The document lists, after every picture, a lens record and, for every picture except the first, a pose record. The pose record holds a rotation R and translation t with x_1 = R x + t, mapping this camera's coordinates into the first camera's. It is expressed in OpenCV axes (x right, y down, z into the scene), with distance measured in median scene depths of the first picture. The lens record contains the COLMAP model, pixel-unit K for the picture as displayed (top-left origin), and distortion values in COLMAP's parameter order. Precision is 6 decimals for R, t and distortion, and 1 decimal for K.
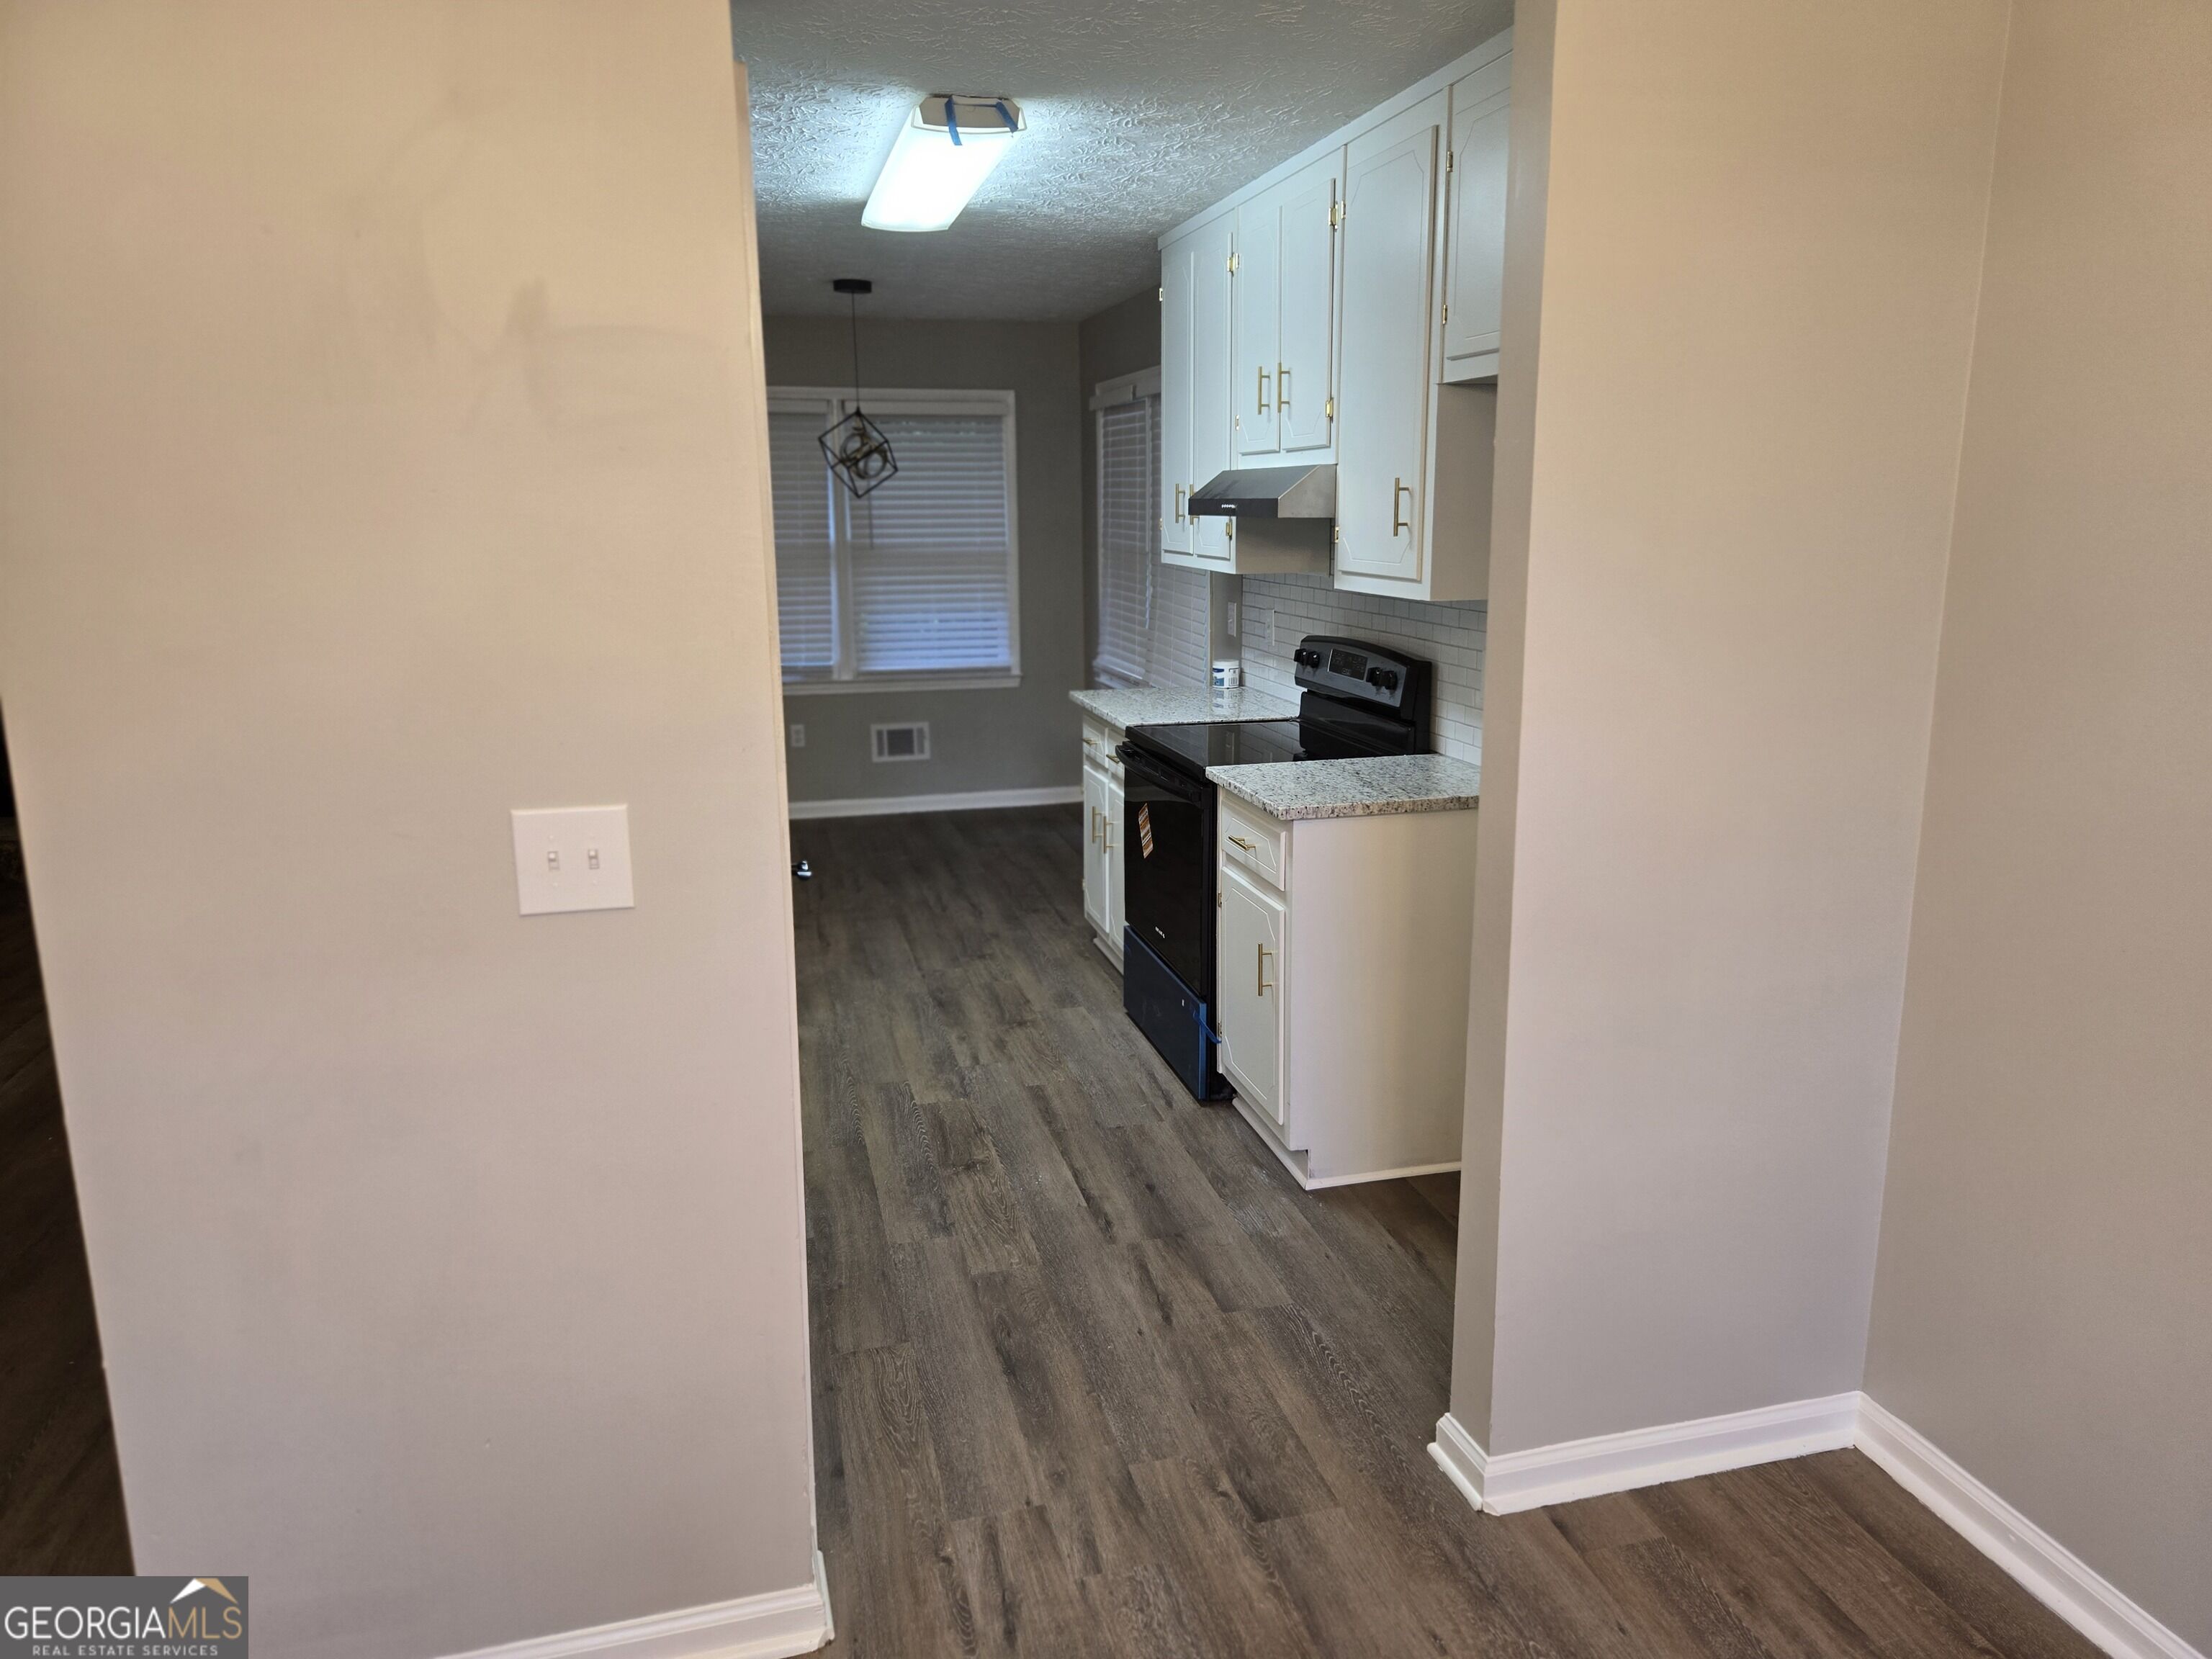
lens RADIAL K [[1490.7, 0, 1122.4], [0, 1490.7, 807.5], [0, 0, 1]] dist [0.060384, -0.051093]
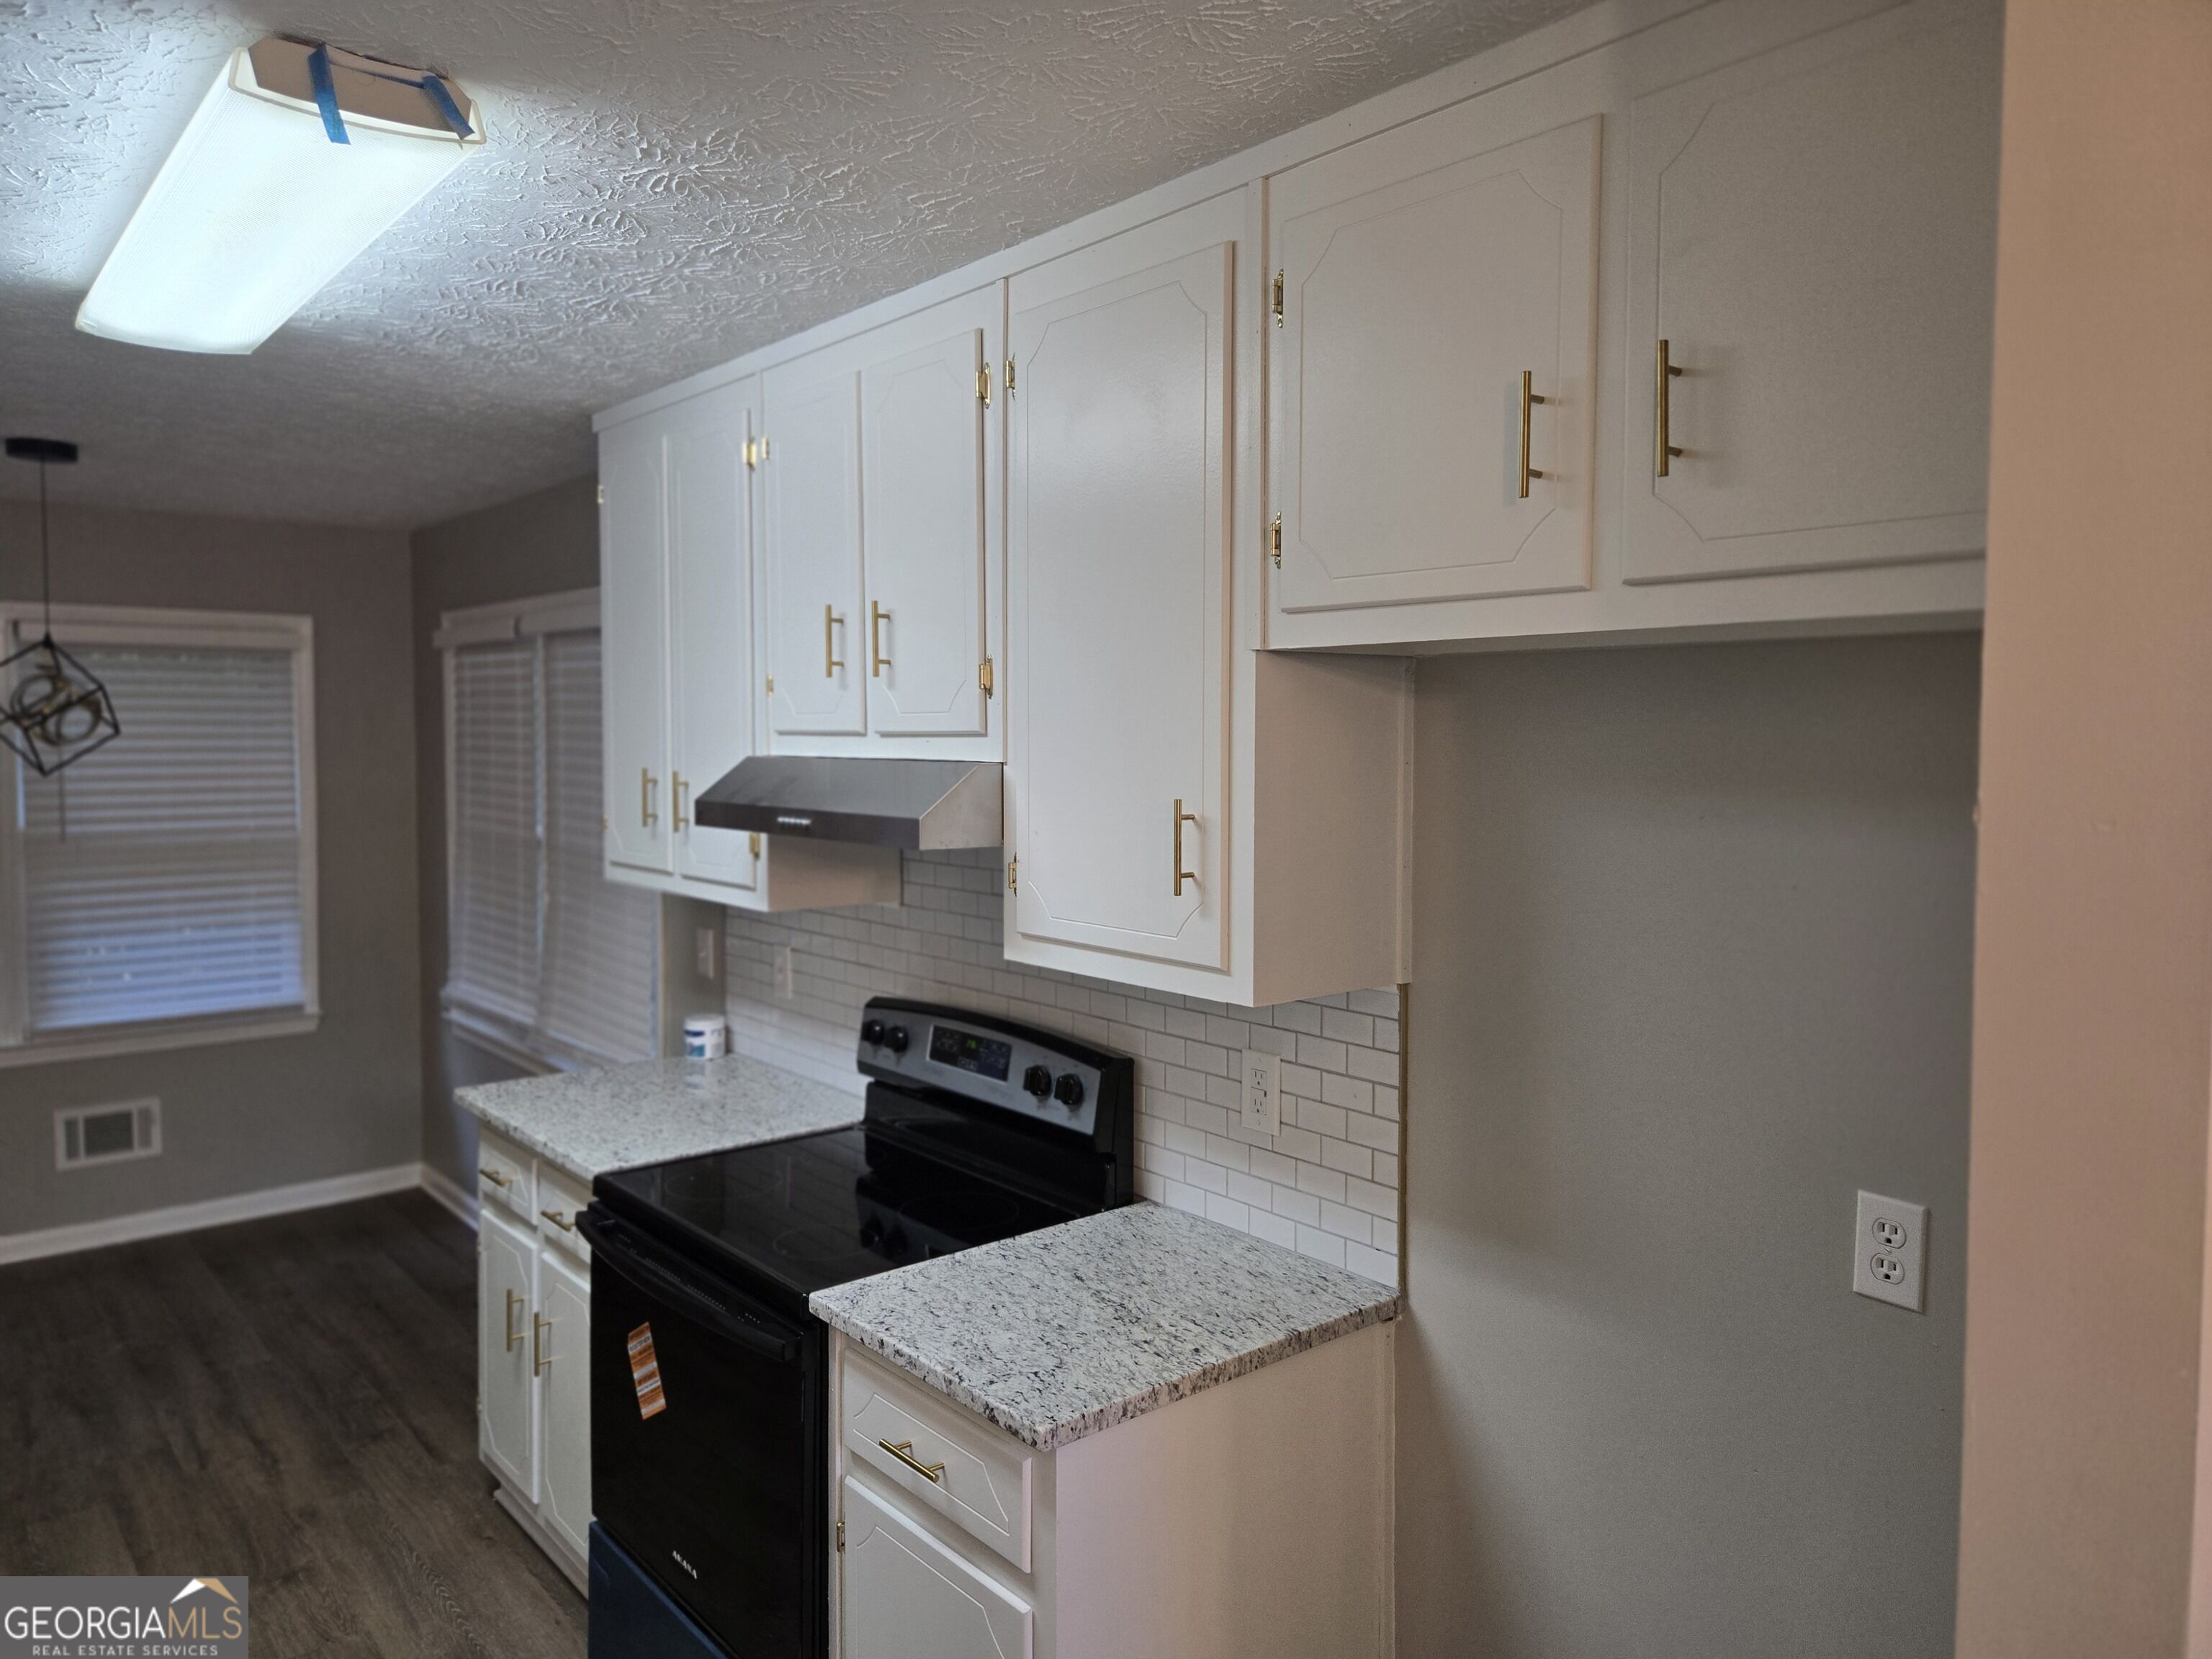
lens RADIAL K [[1490.7, 0, 1090.4], [0, 1490.7, 792.9], [0, 0, 1]] dist [0.060384, -0.051093]
pose [[0.904421, -0.010053, 0.426524, -0.065962], [0.079296, 0.986264, -0.144895, -0.093284], [-0.419208, 0.164868, 0.892795, 0.325371]]
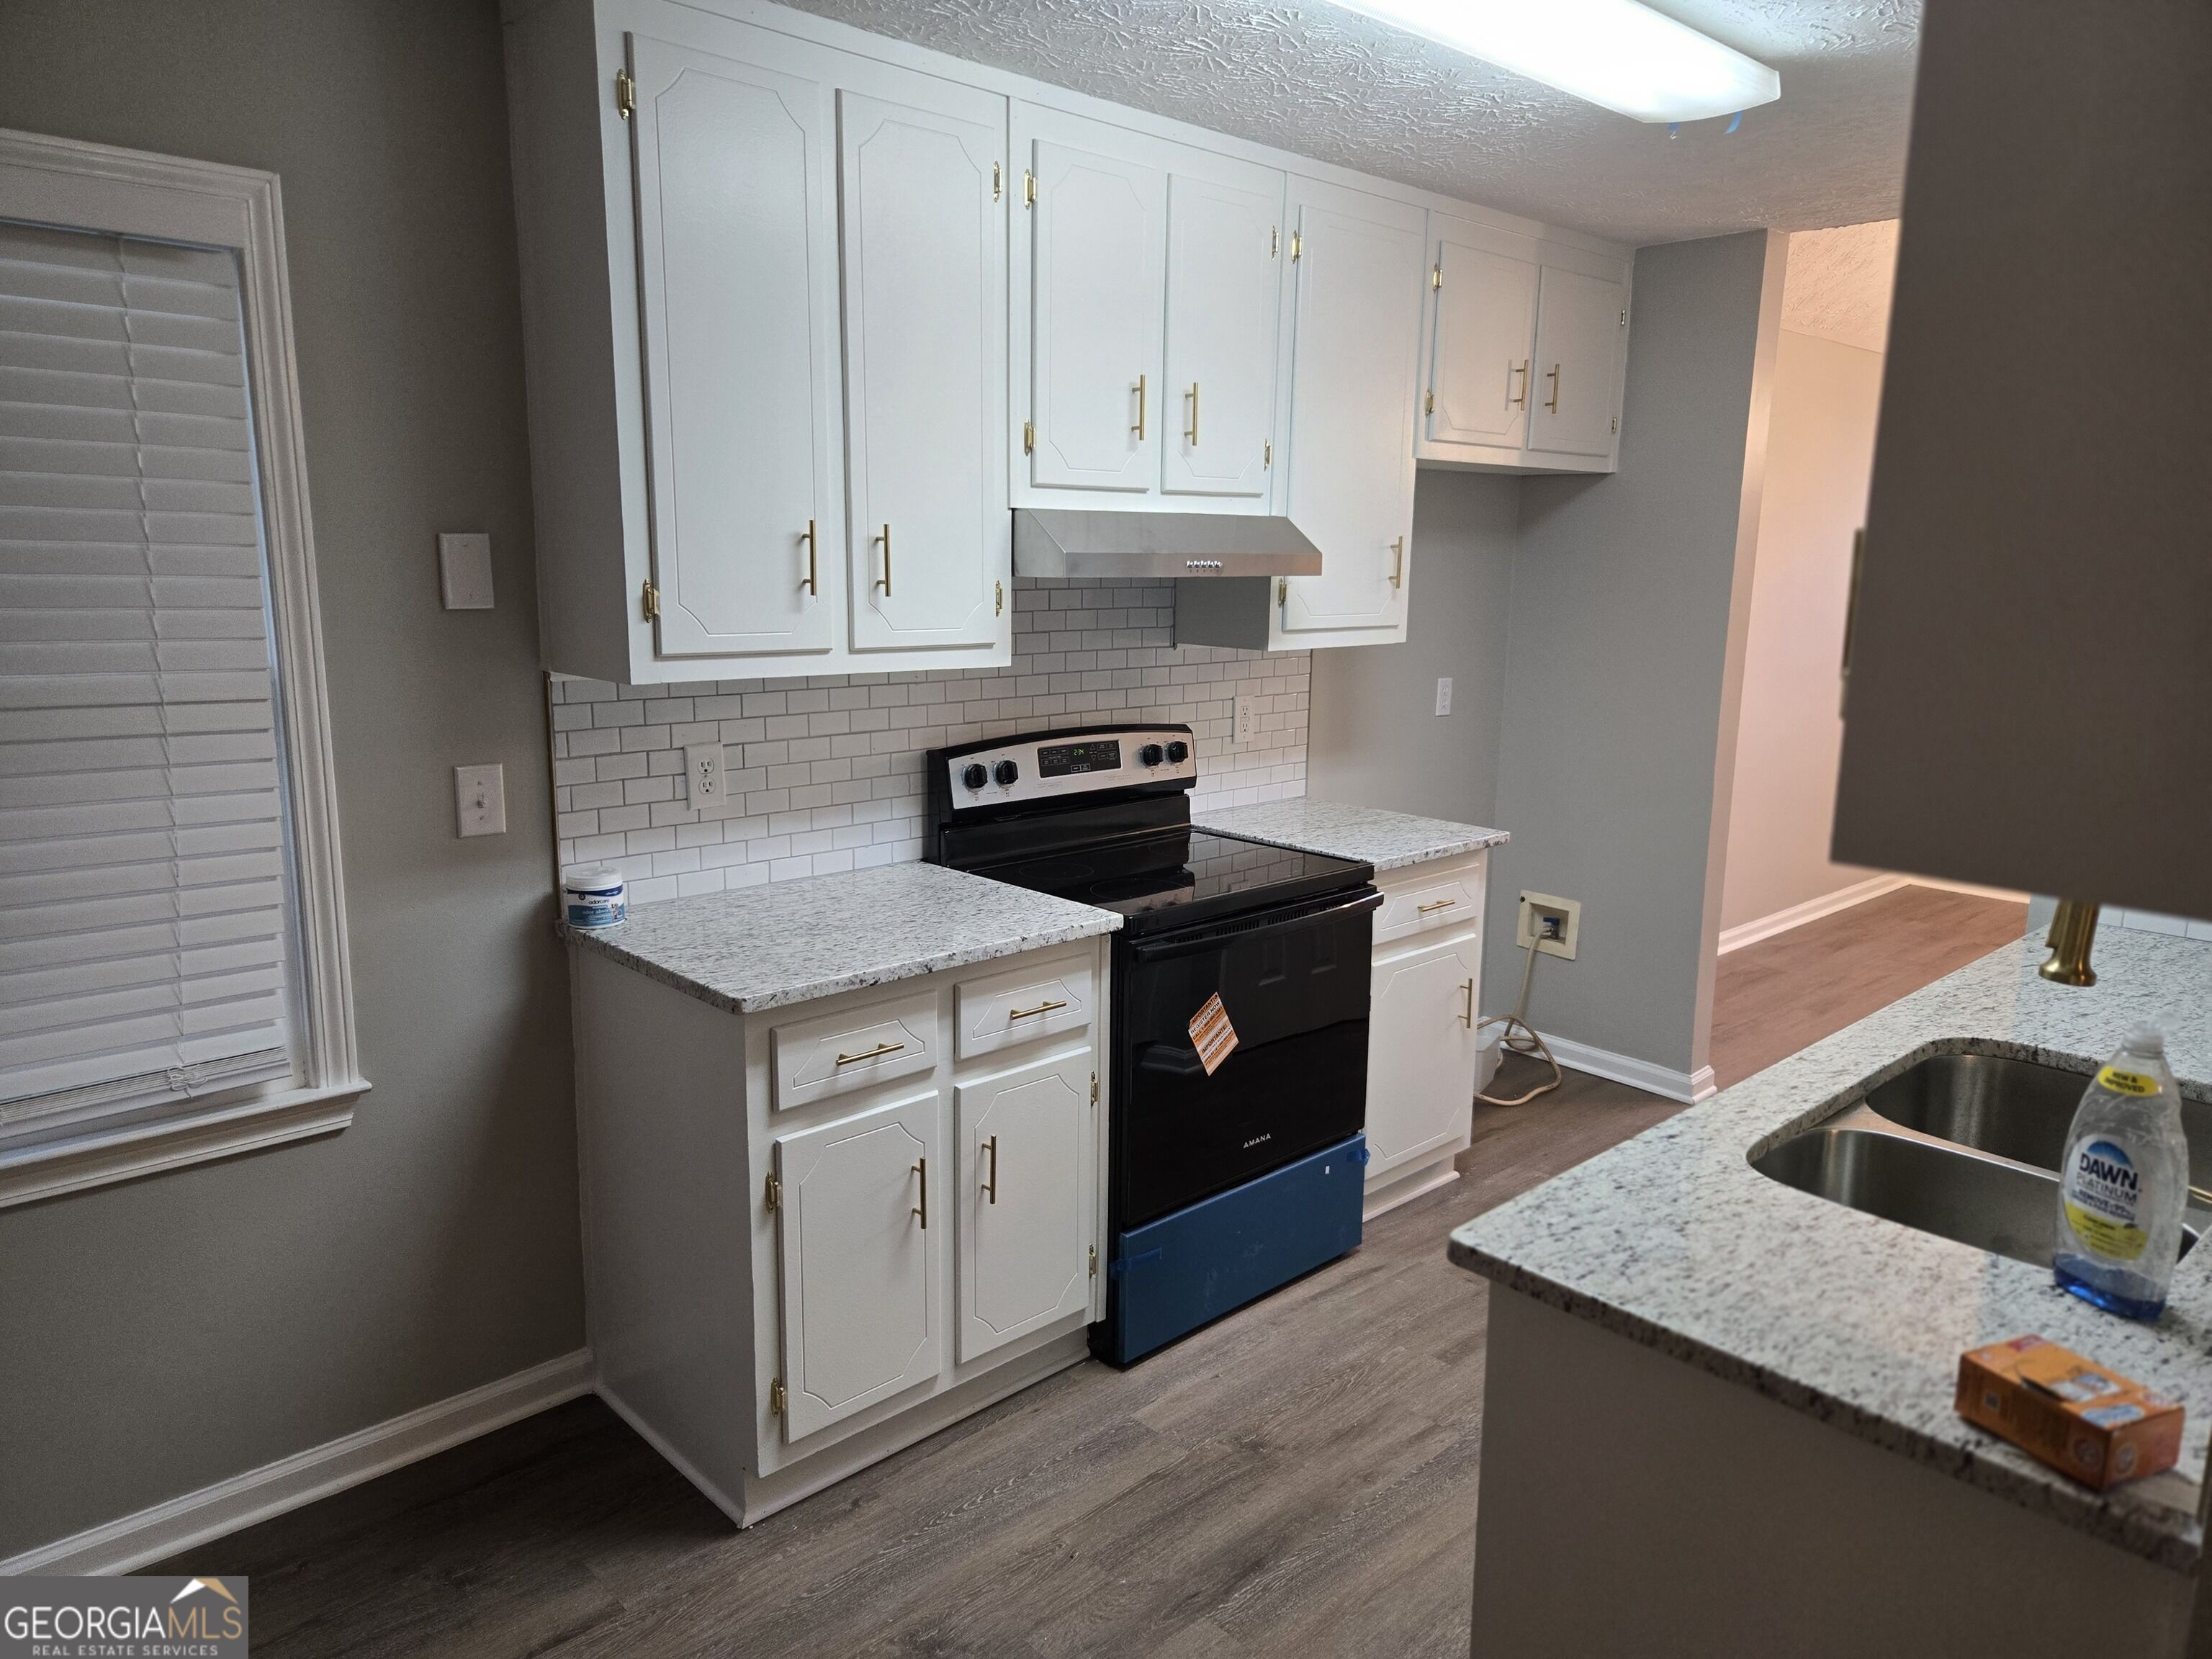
lens RADIAL K [[1490.7, 0, 1156.2], [0, 1490.7, 823.1], [0, 0, 1]] dist [0.060384, -0.051093]
pose [[-0.491771, -0.164725, 0.855001, -0.474994], [0.162964, 0.947178, 0.276217, -0.236740], [-0.855339, 0.275170, -0.438950, 1.134272]]
